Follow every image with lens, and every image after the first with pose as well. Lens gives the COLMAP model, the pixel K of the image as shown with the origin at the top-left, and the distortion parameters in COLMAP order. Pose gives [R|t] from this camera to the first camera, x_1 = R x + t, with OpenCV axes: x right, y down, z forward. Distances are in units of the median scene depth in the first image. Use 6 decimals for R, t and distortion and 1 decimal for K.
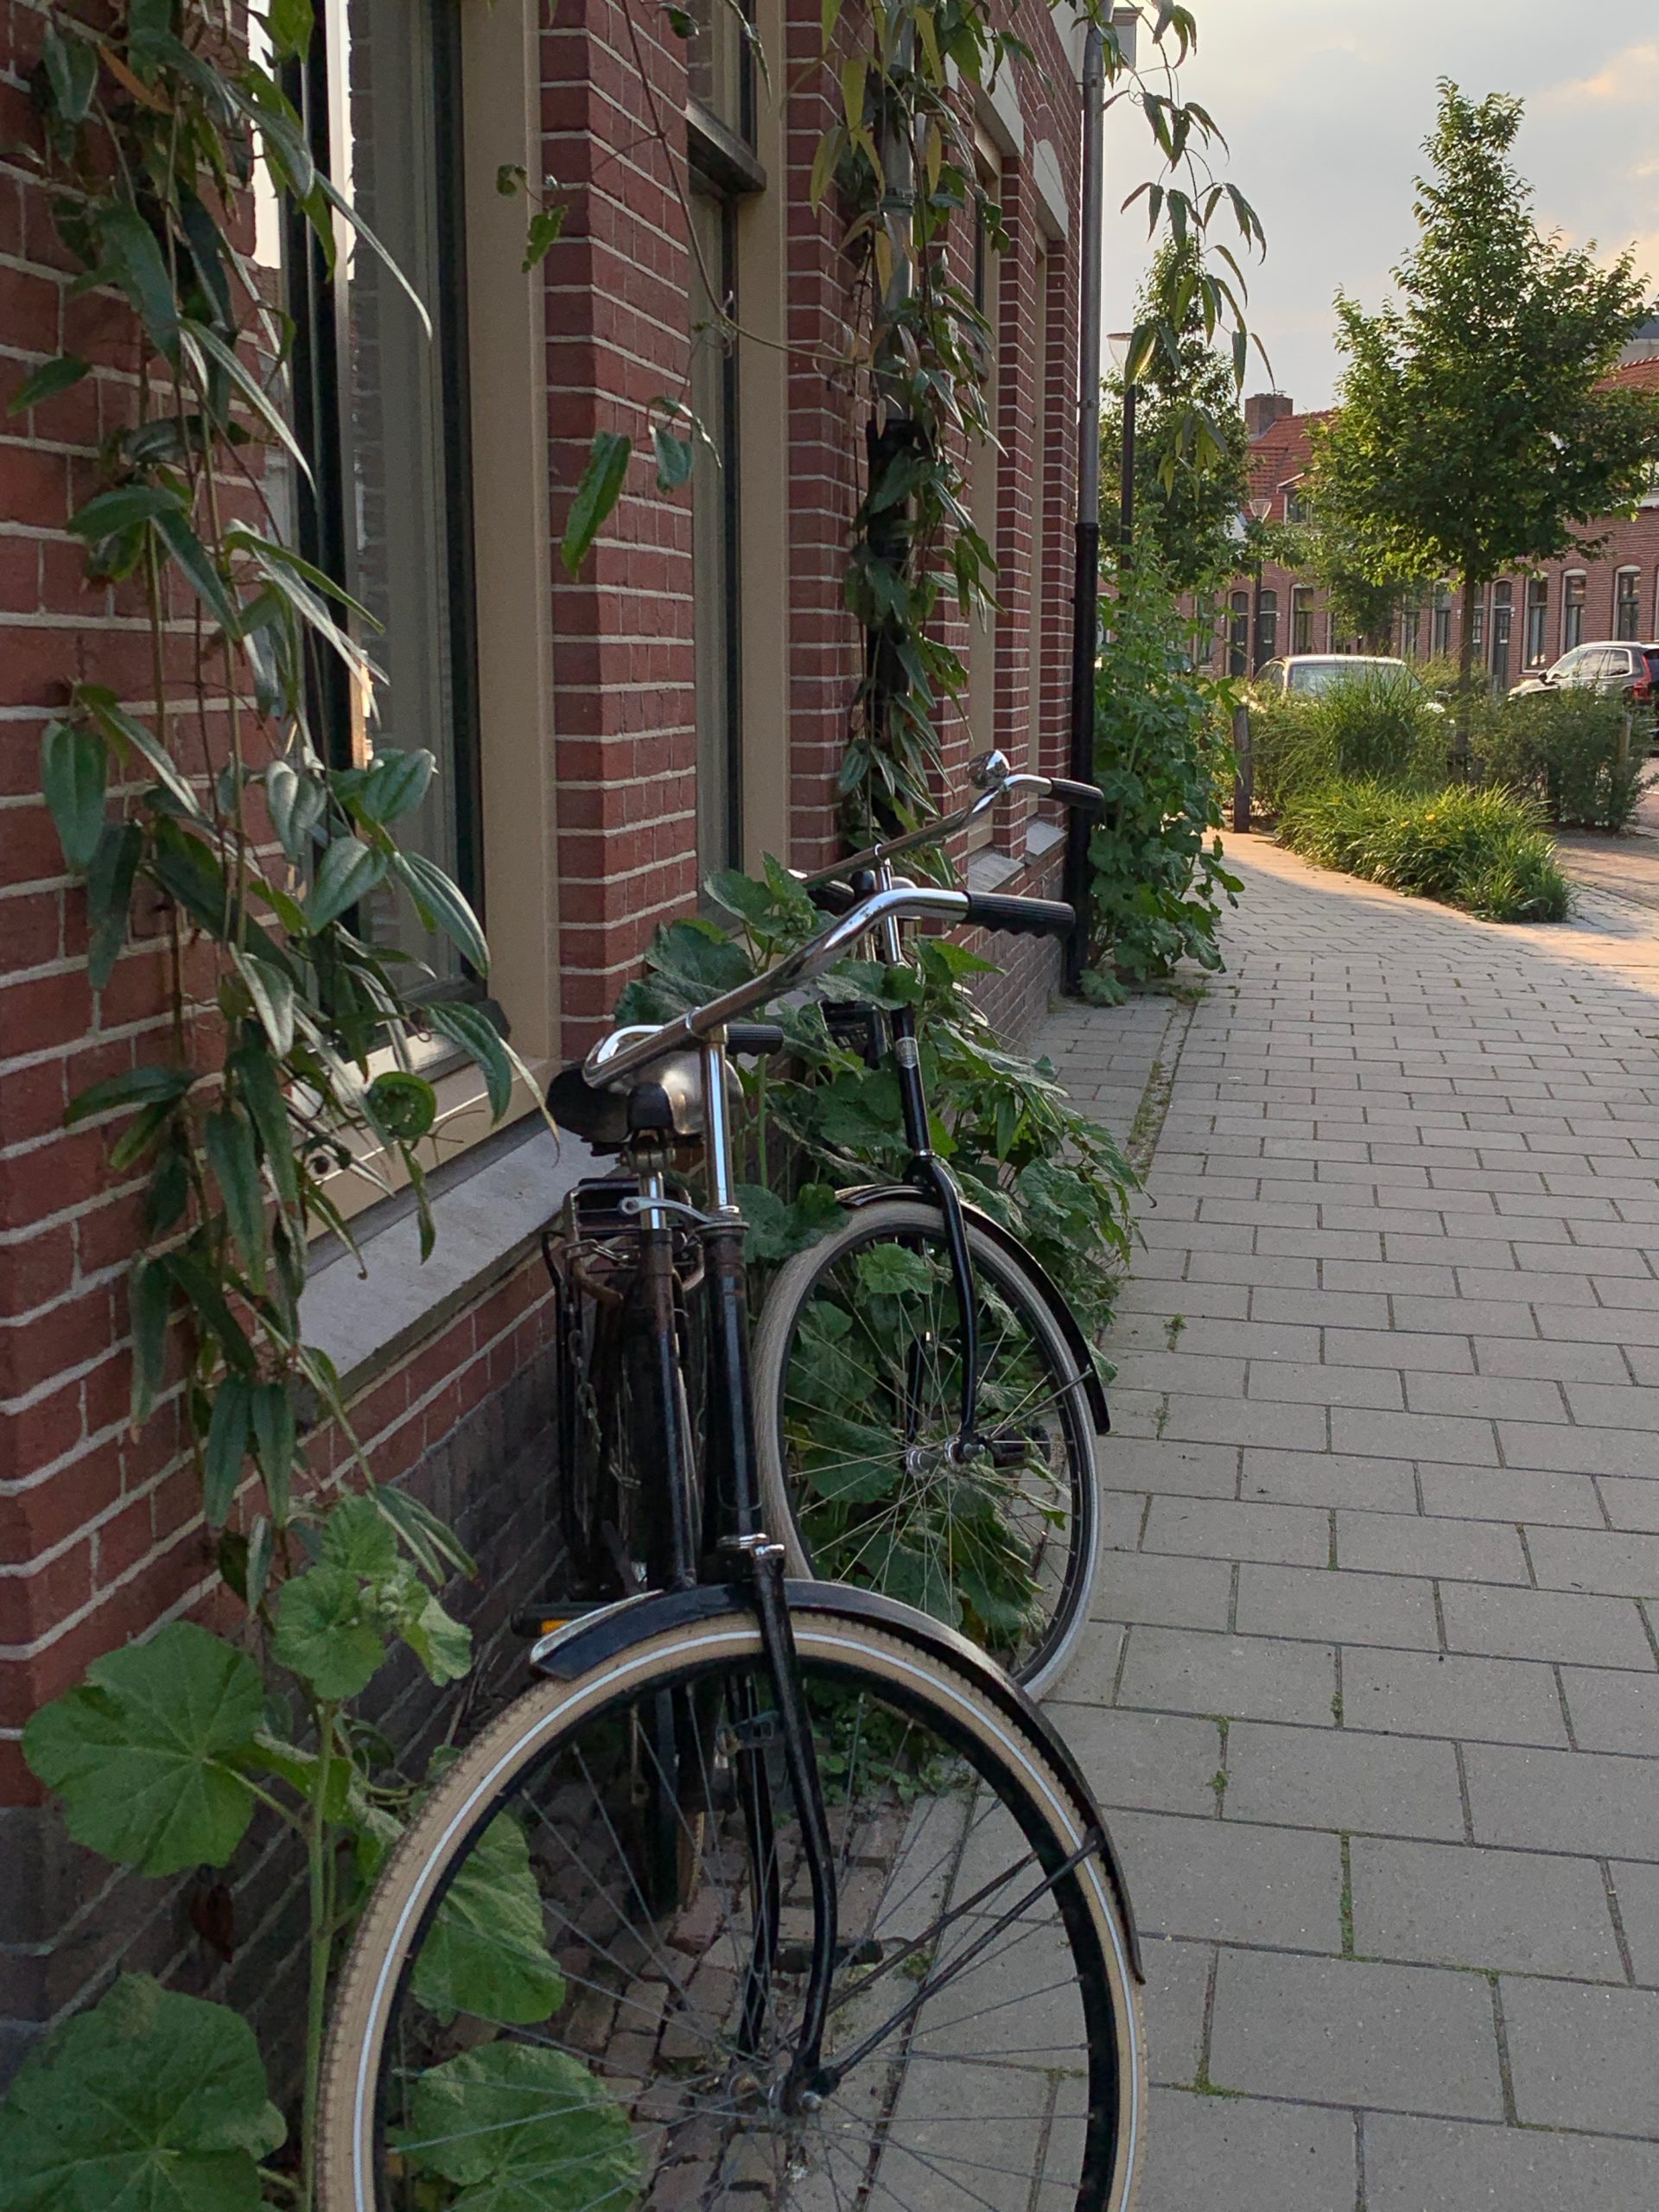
lens RADIAL K [[2570.4, 0, 829.5], [0, 2570.4, 1106.0], [0, 0, 1]] dist [0.237672, -0.704352]
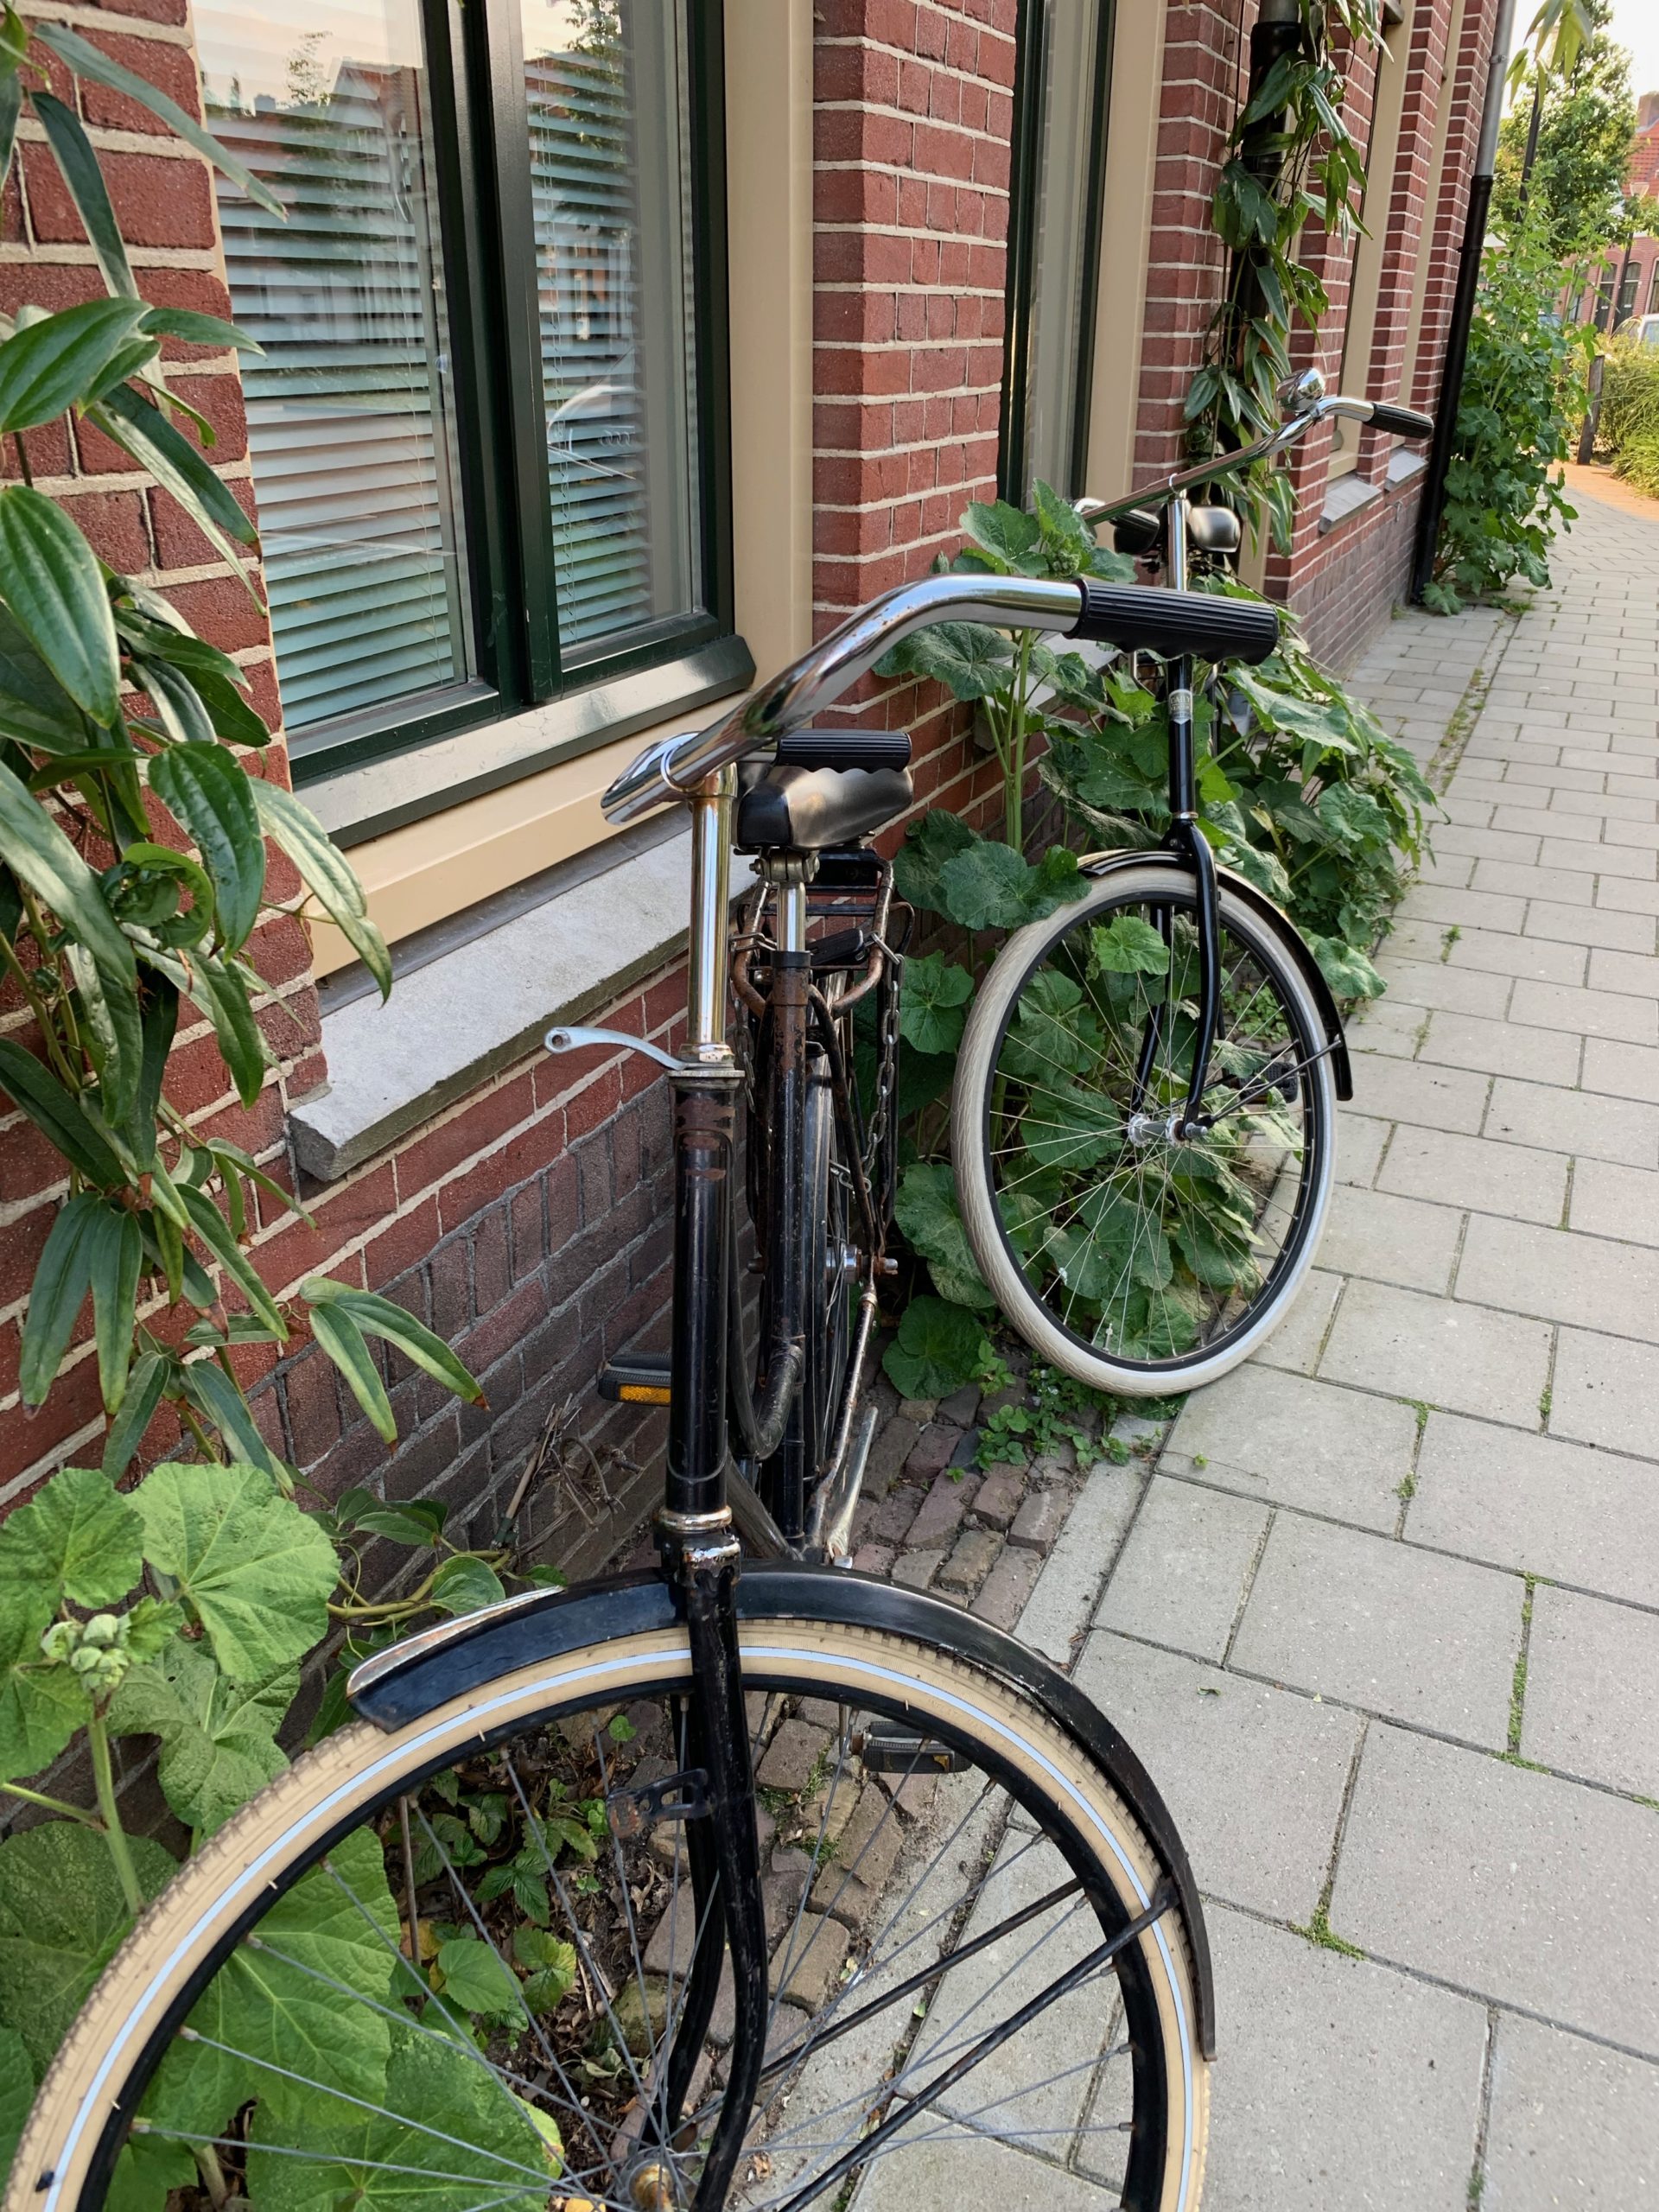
lens RADIAL K [[1683.5, 0, 828.5], [0, 1683.5, 1081.9], [0, 0, 1]] dist [0.008197, -0.003367]
pose [[0.971069, 0.105711, -0.214128, 0.038502], [-0.048702, 0.965505, 0.255790, -0.029508], [0.233782, -0.237961, 0.942720, 0.258088]]
